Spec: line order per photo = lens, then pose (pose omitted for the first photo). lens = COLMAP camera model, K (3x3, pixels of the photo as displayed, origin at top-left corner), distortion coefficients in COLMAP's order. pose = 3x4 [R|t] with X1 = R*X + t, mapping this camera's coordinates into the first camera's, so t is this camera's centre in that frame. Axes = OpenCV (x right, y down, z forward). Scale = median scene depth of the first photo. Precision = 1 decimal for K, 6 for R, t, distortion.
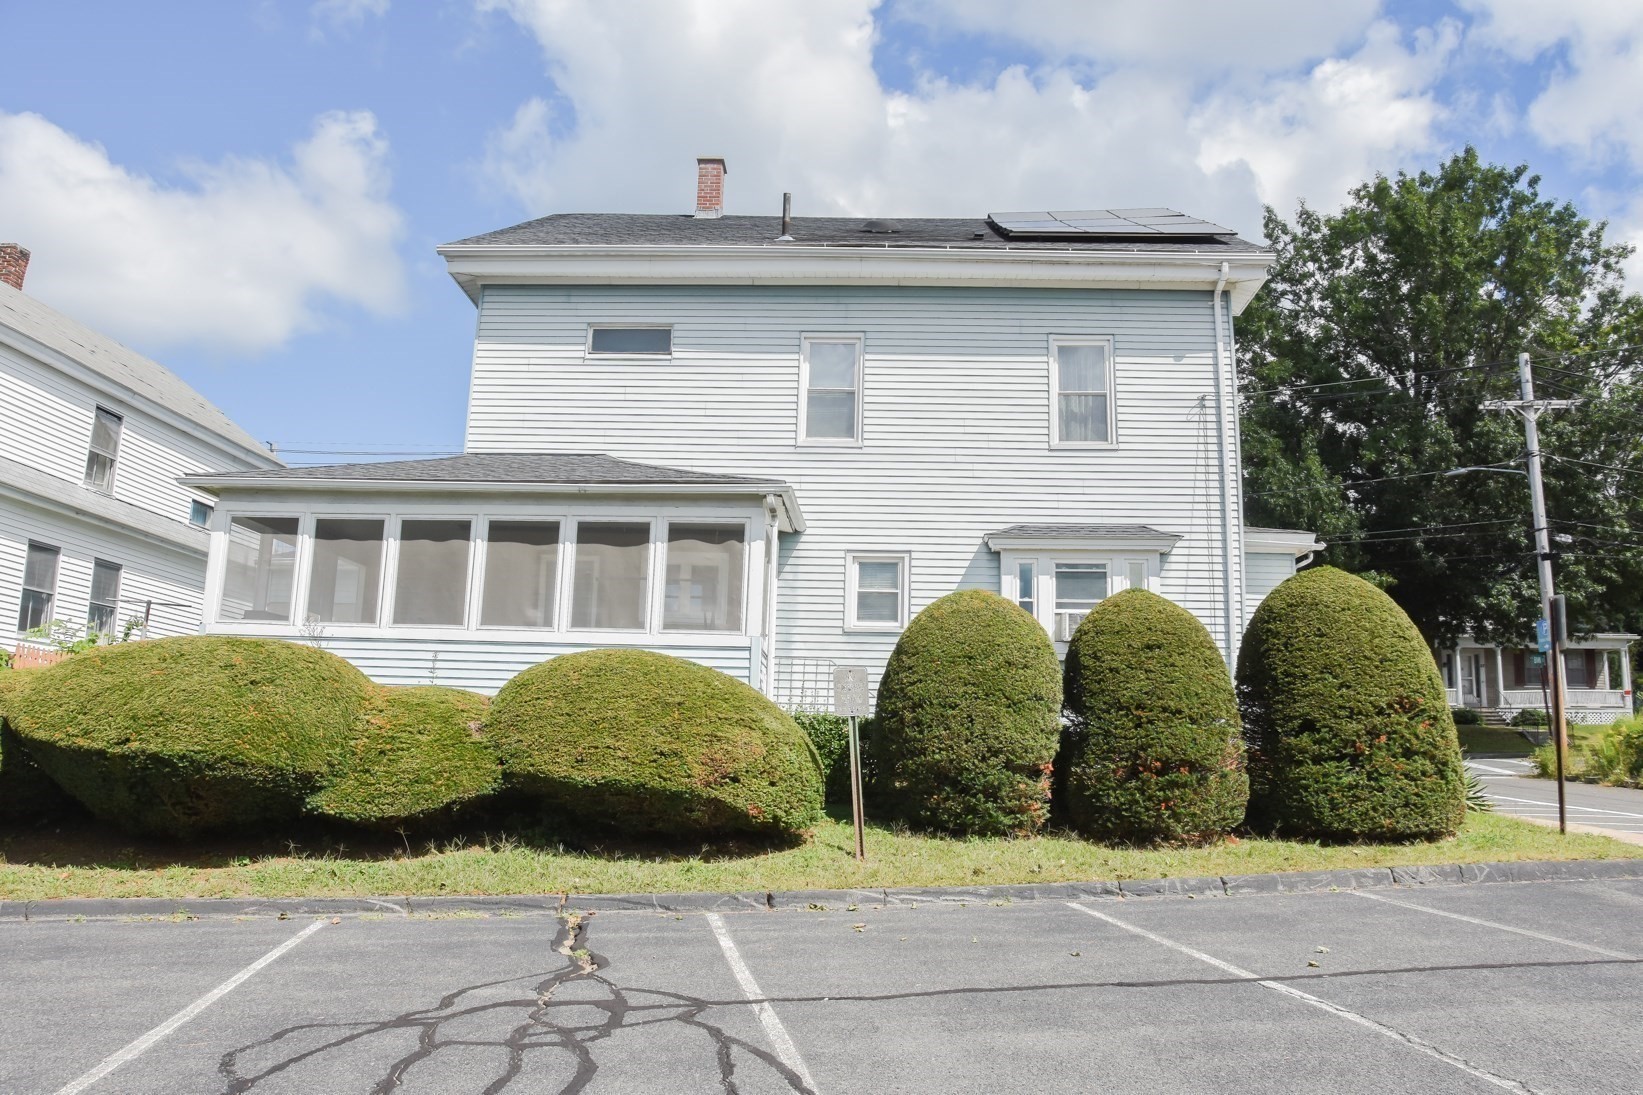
lens RADIAL K [[1279.1, 0, 822.9], [0, 1279.1, 539.4], [0, 0, 1]] dist [-0.140382, 0.065904]
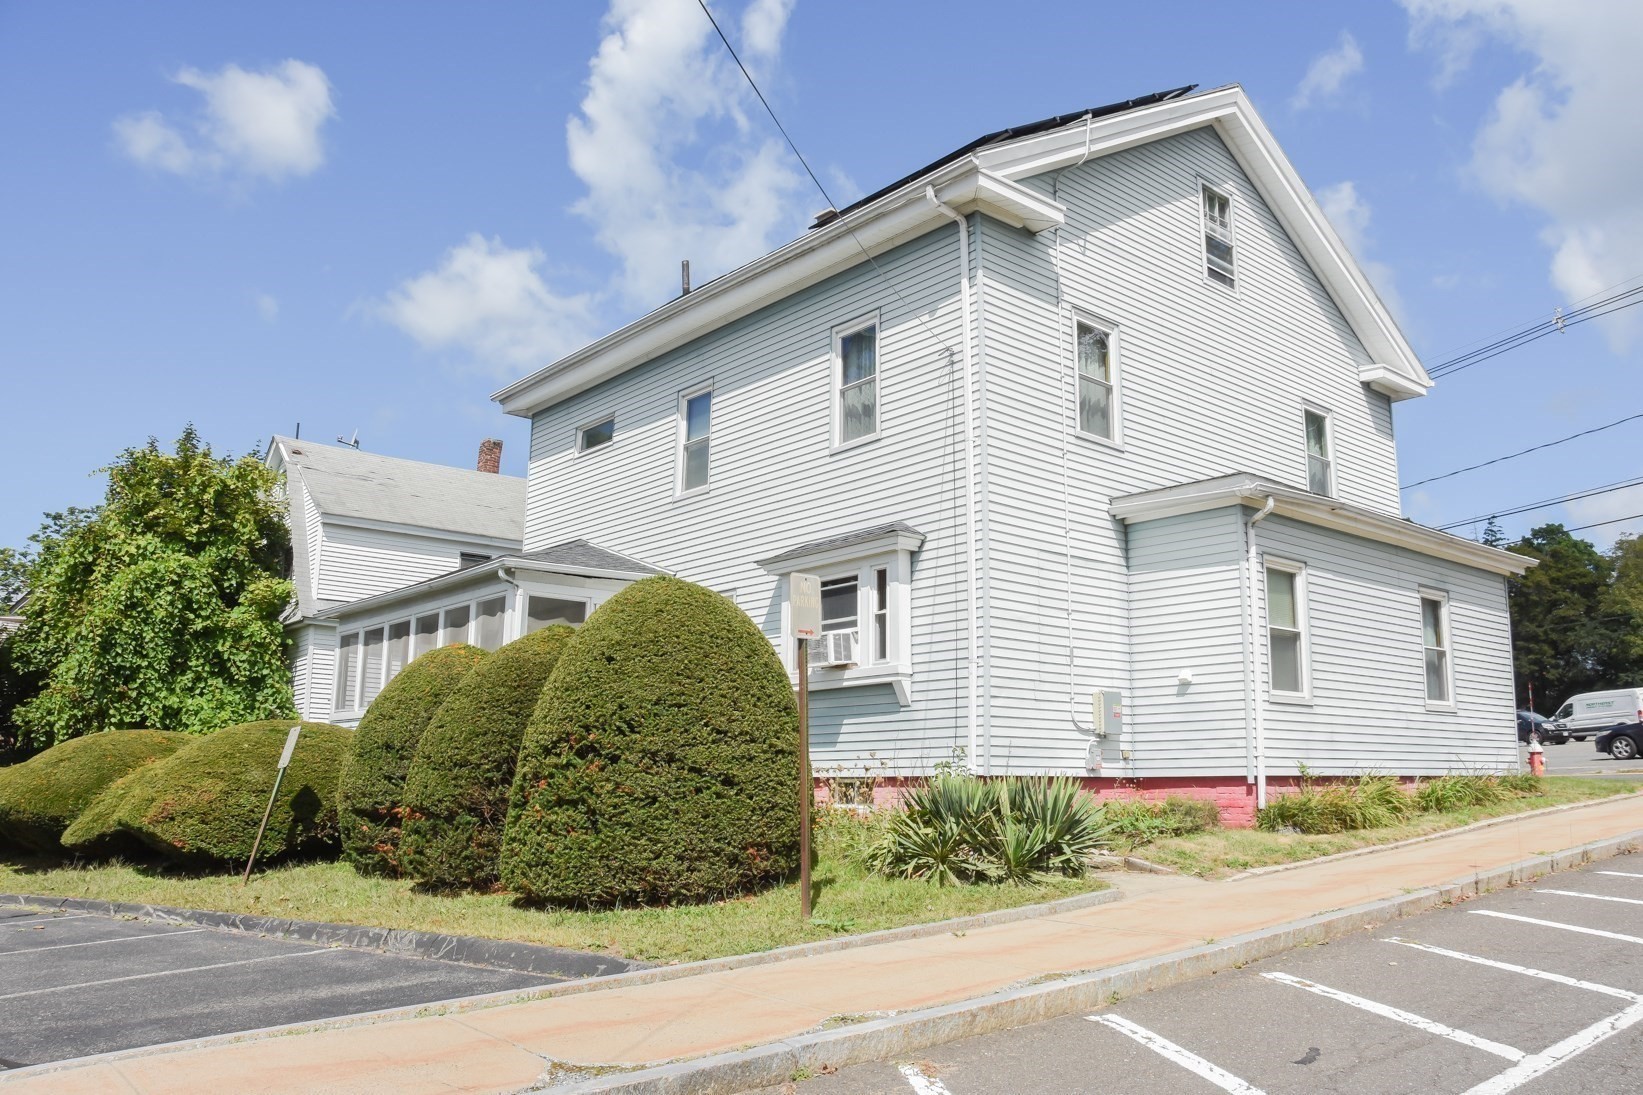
lens RADIAL K [[1279.1, 0, 843.0], [0, 1279.1, 532.8], [0, 0, 1]] dist [-0.140382, 0.065904]
pose [[0.681554, -0.165206, -0.712875, 0.925108], [0.147230, 0.985219, -0.087559, 0.072708], [0.716804, -0.045280, 0.695803, 0.415638]]
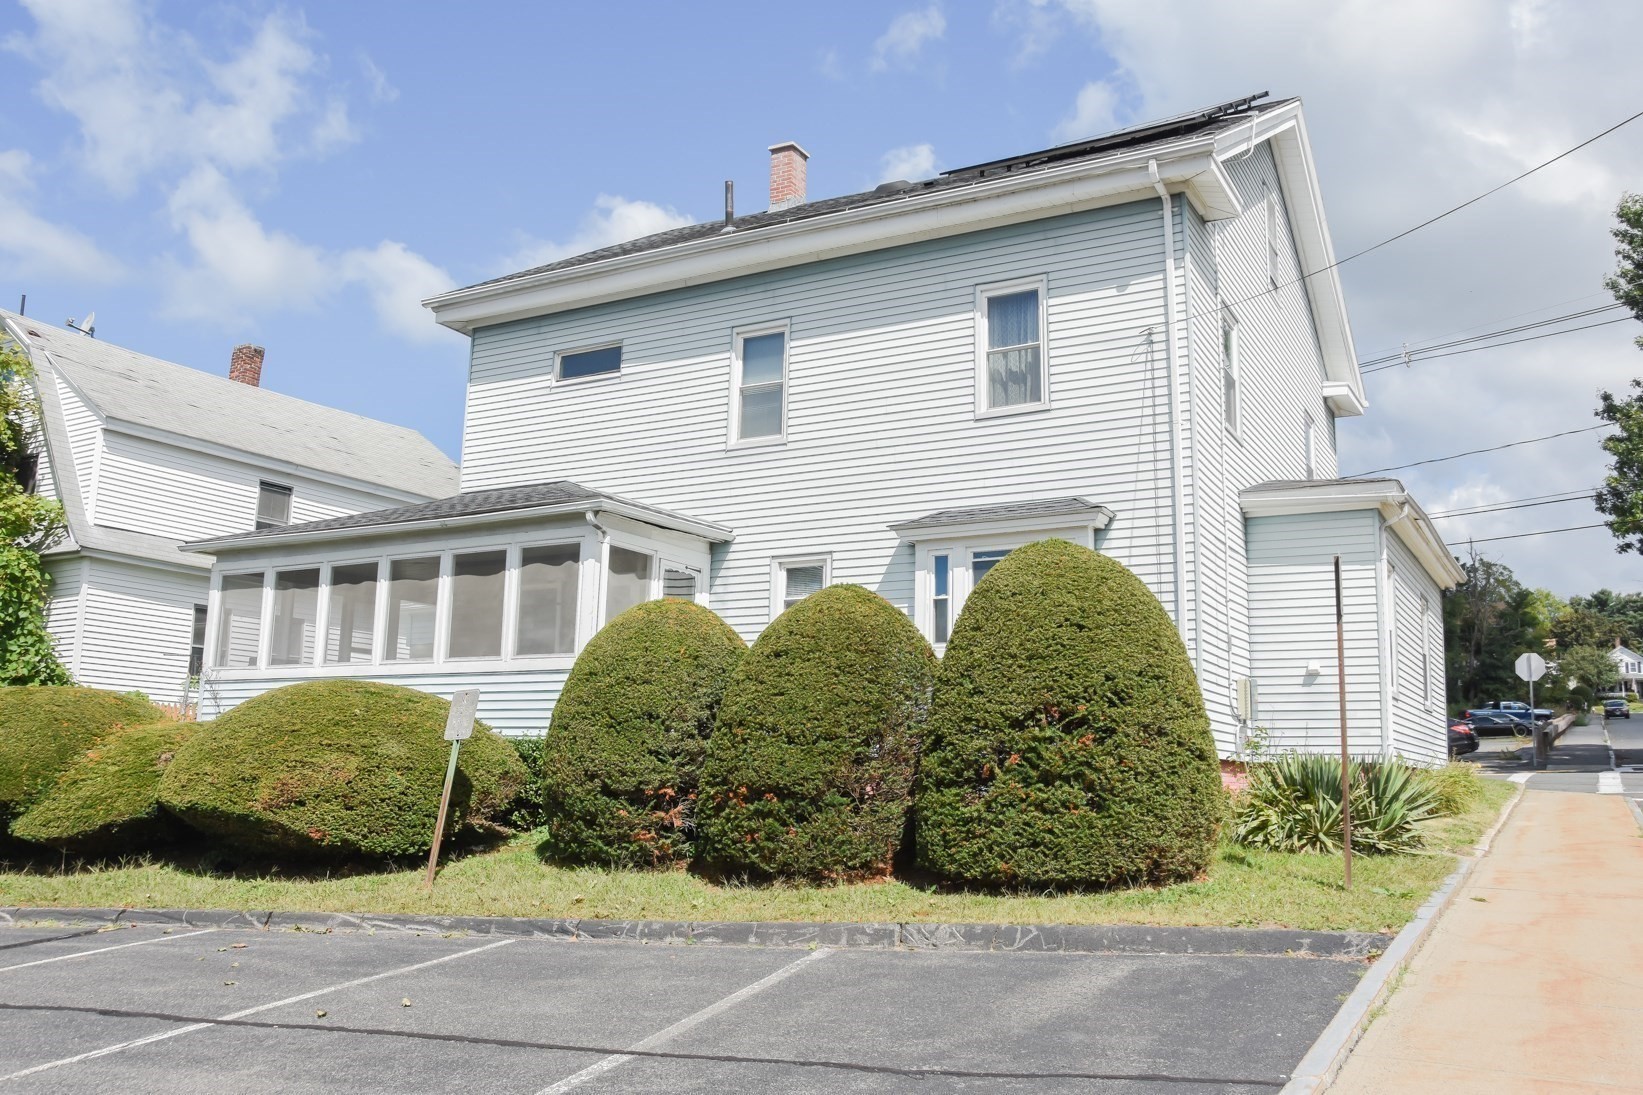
lens RADIAL K [[1386.3, 0, 844.7], [0, 1386.3, 554.3], [0, 0, 1]] dist [-0.106610, 0.056077]
pose [[0.895239, -0.083669, -0.437660, 0.561651], [0.088243, 0.996050, -0.009916, 0.023885], [0.436761, -0.029743, 0.899086, 0.133398]]
